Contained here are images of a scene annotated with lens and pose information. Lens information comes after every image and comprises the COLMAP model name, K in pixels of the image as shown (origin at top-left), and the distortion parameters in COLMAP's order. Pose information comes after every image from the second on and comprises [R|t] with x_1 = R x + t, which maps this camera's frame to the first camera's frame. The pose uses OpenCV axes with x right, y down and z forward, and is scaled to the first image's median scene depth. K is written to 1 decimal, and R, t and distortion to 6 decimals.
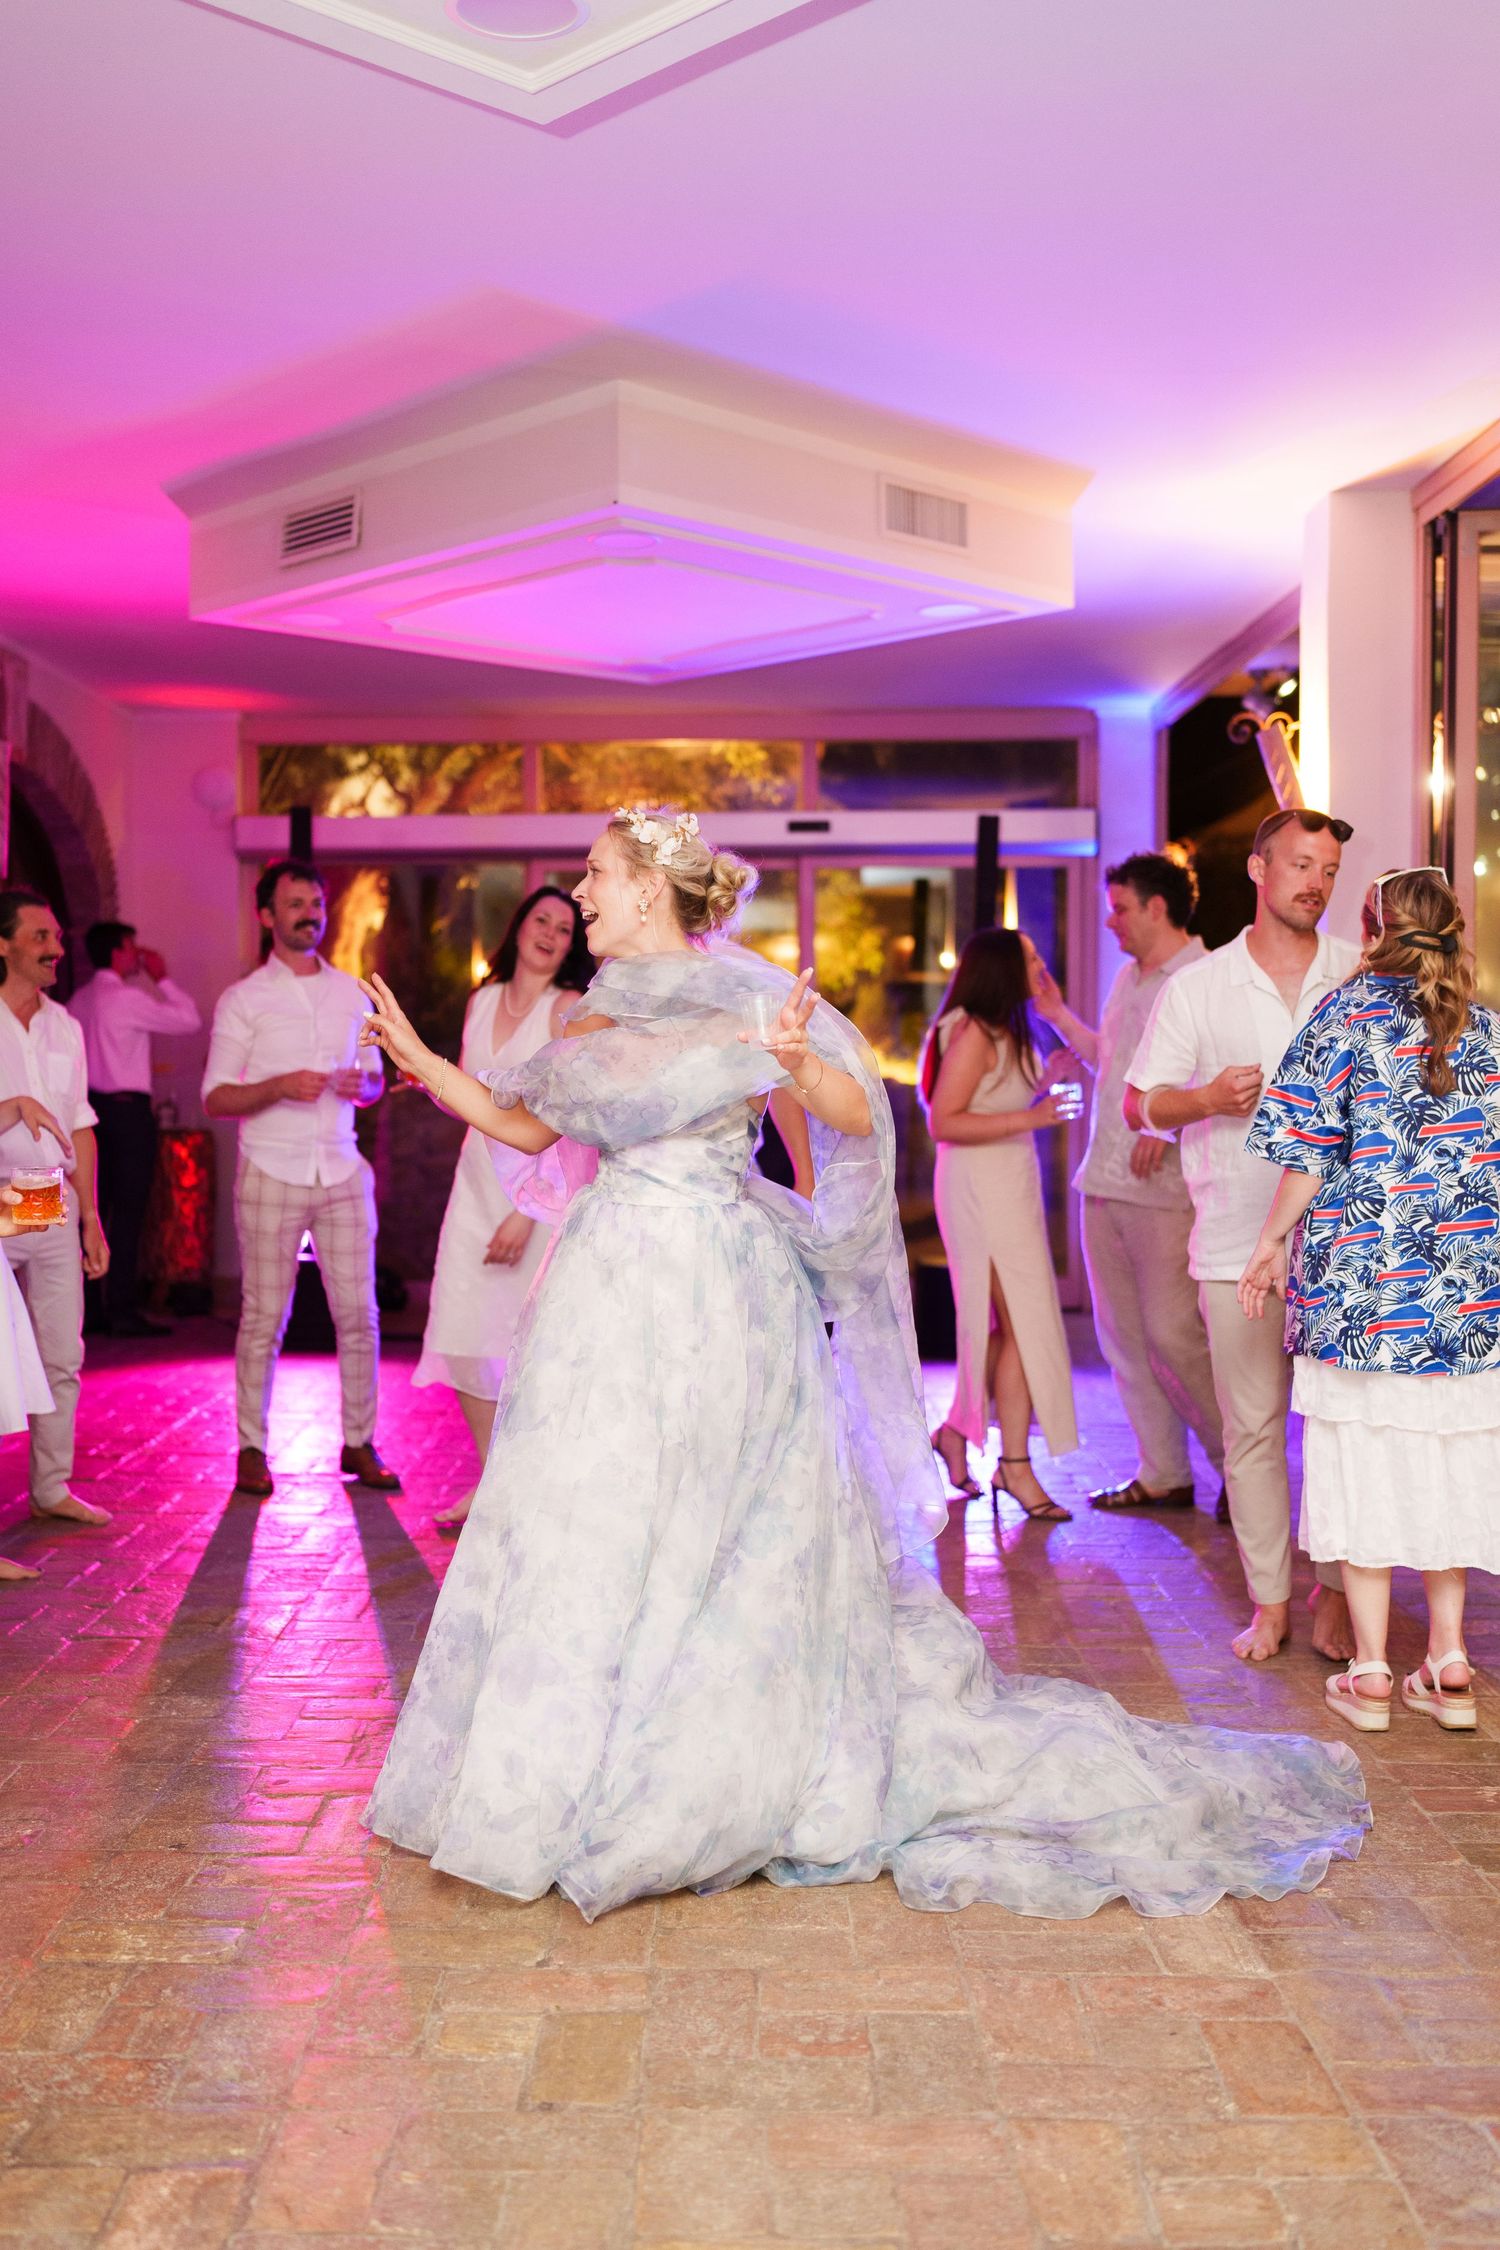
lens RADIAL K [[2264.7, 0, 752.4], [0, 2264.7, 1167.4], [0, 0, 1]] dist [0.005456, 0.010491]
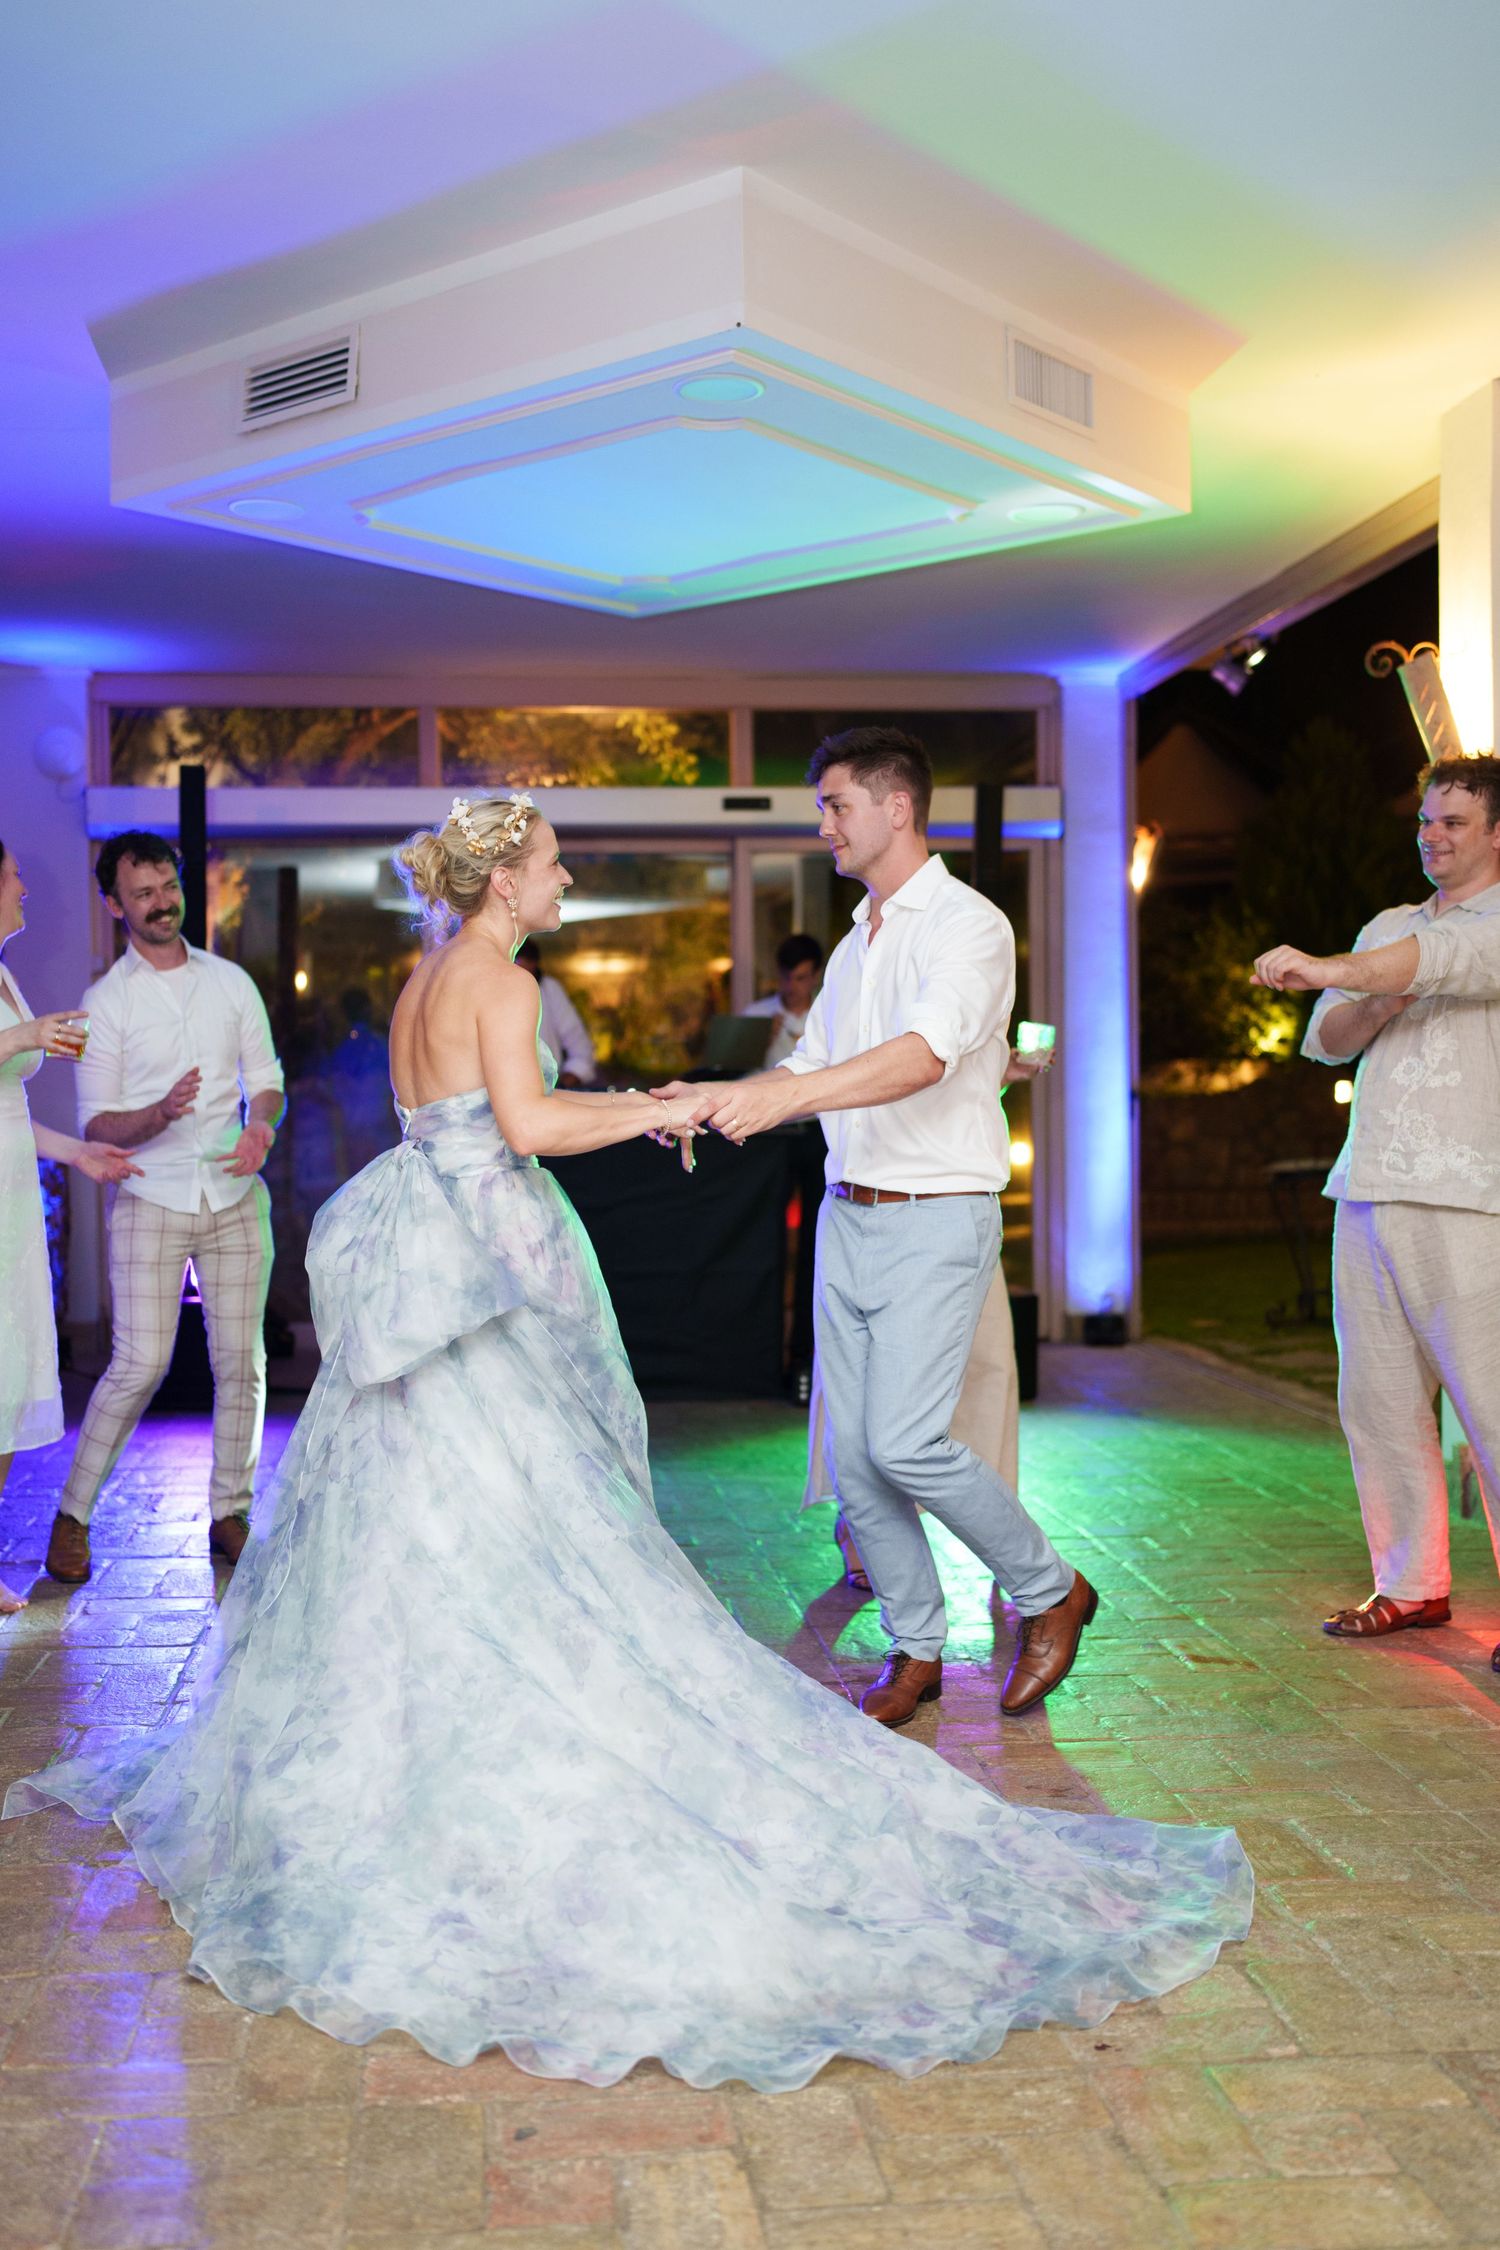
lens RADIAL K [[2232.4, 0, 743.5], [0, 2232.4, 1159.1], [0, 0, 1]] dist [-0.003420, 0.002870]
pose [[0.993205, -0.011974, 0.115759, -0.091266], [0.013595, 0.999820, -0.013218, 0.000842], [-0.115580, 0.014702, 0.993189, 0.150006]]
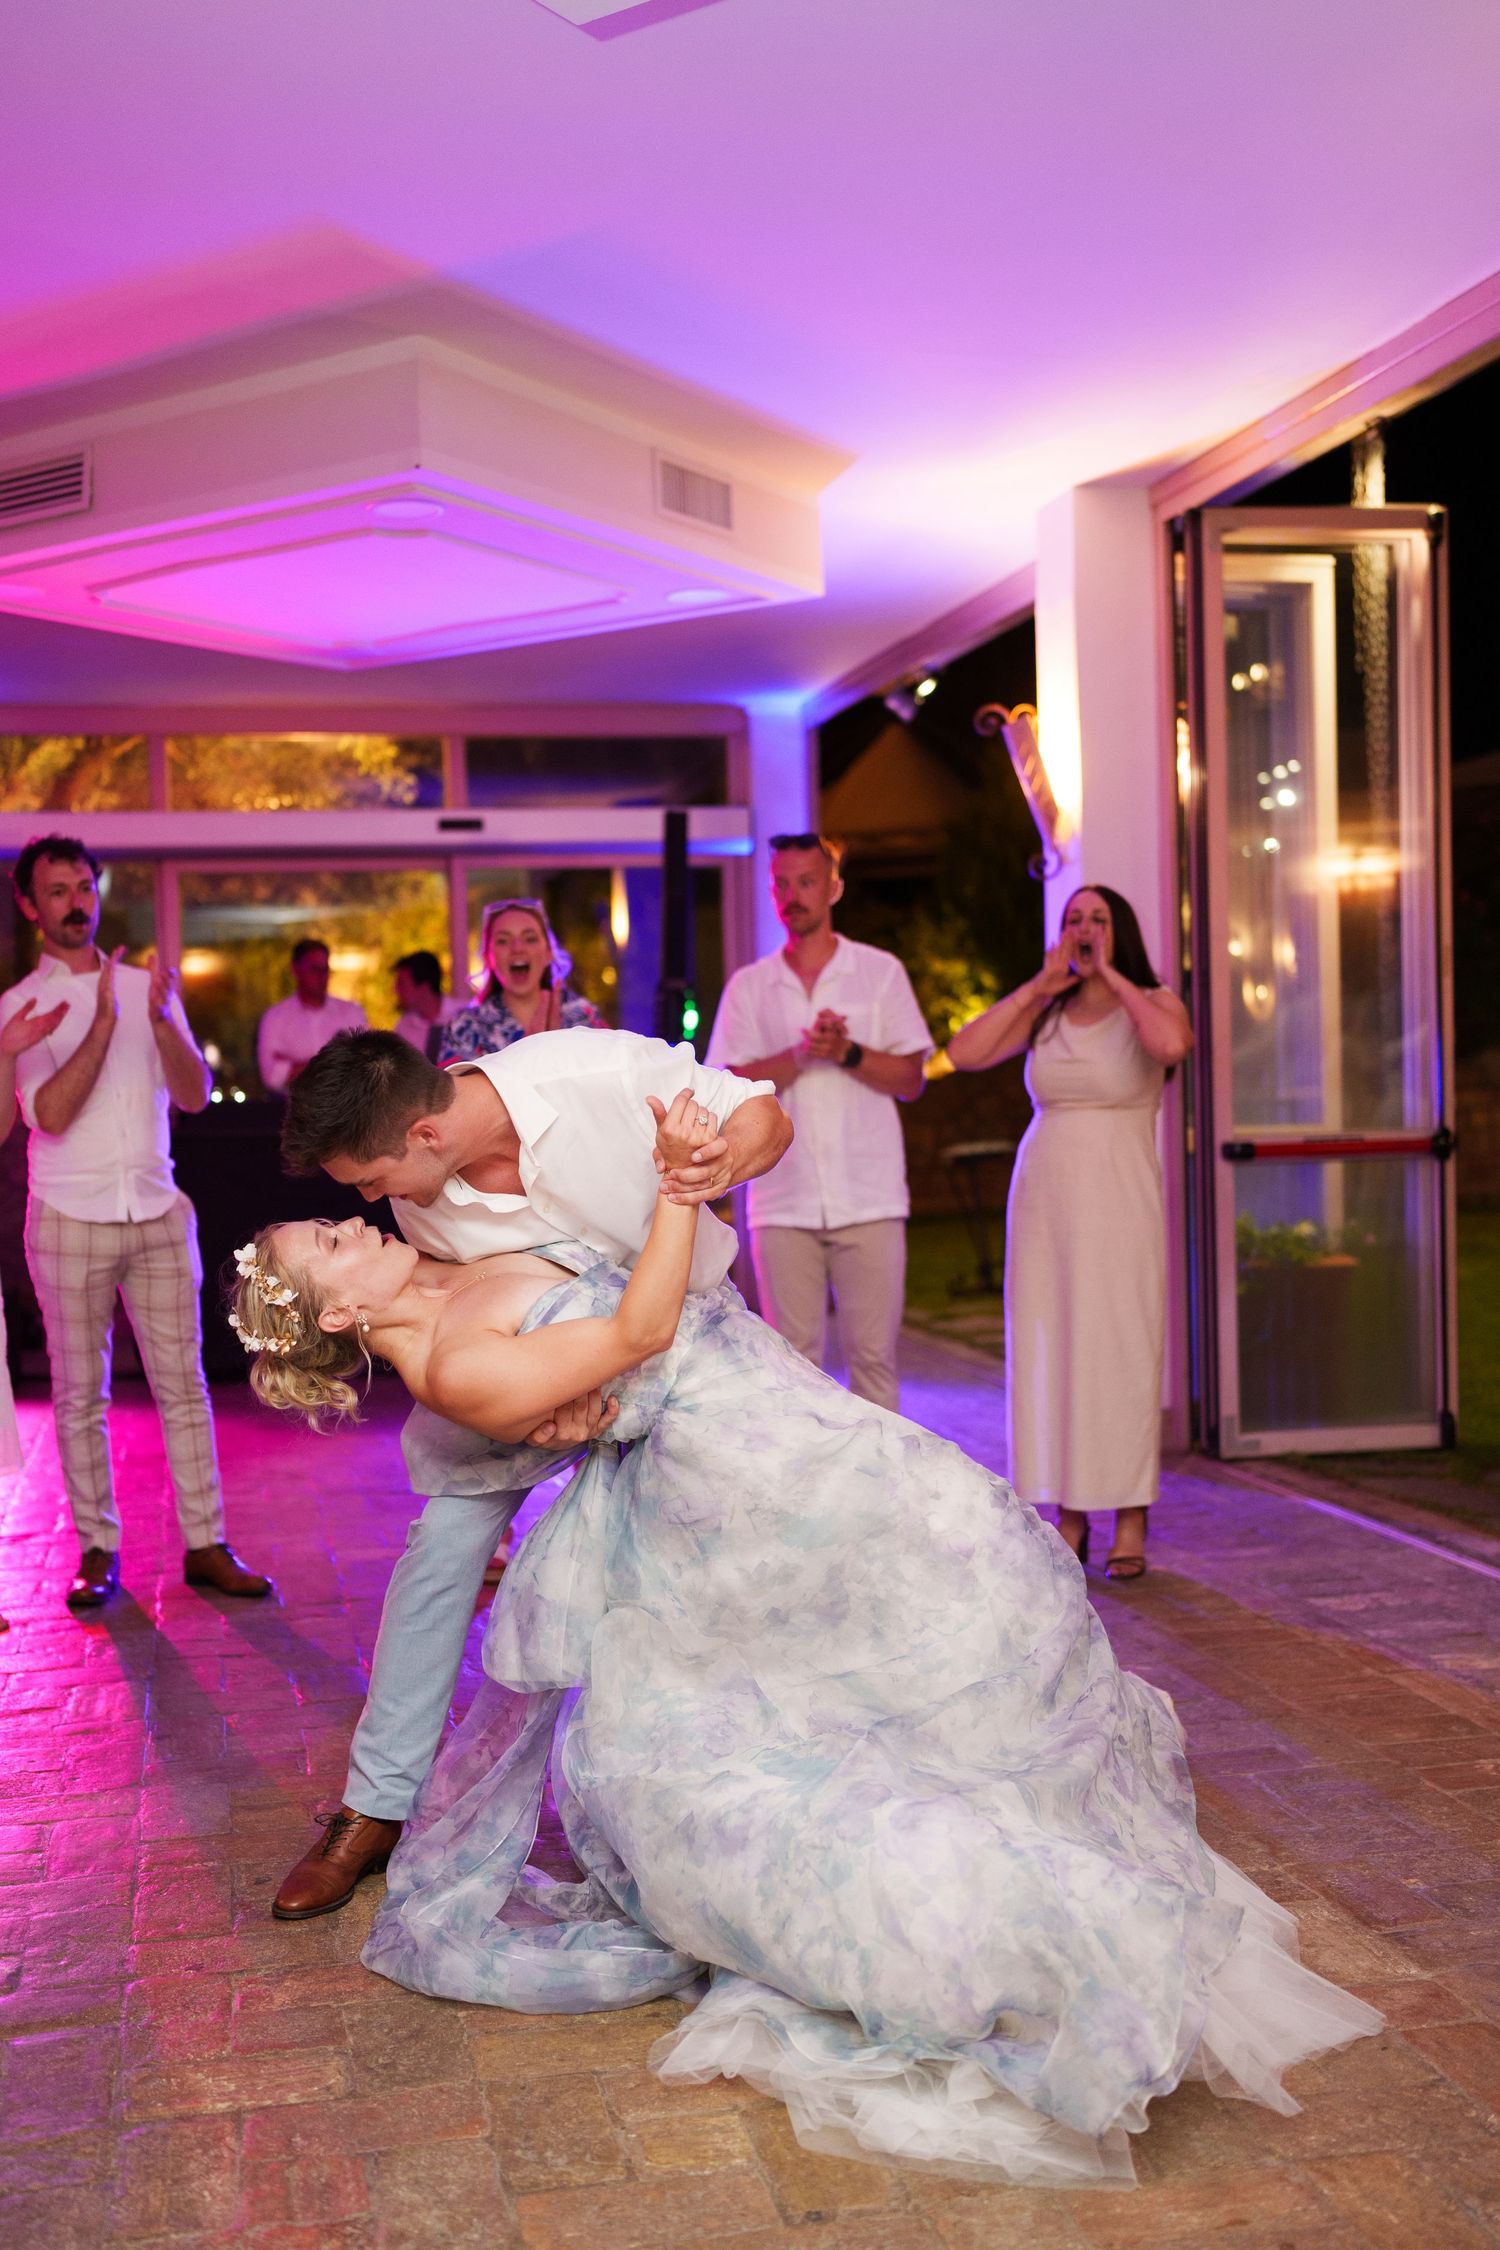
lens RADIAL K [[2272.6, 0, 746.7], [0, 2272.6, 1170.8], [0, 0, 1]] dist [-0.009683, 0.017011]
pose [[0.973854, -0.034410, 0.224552, -0.089905], [0.035103, 0.999383, 0.000905, -0.000183], [-0.224445, 0.007001, 0.974462, 0.038131]]
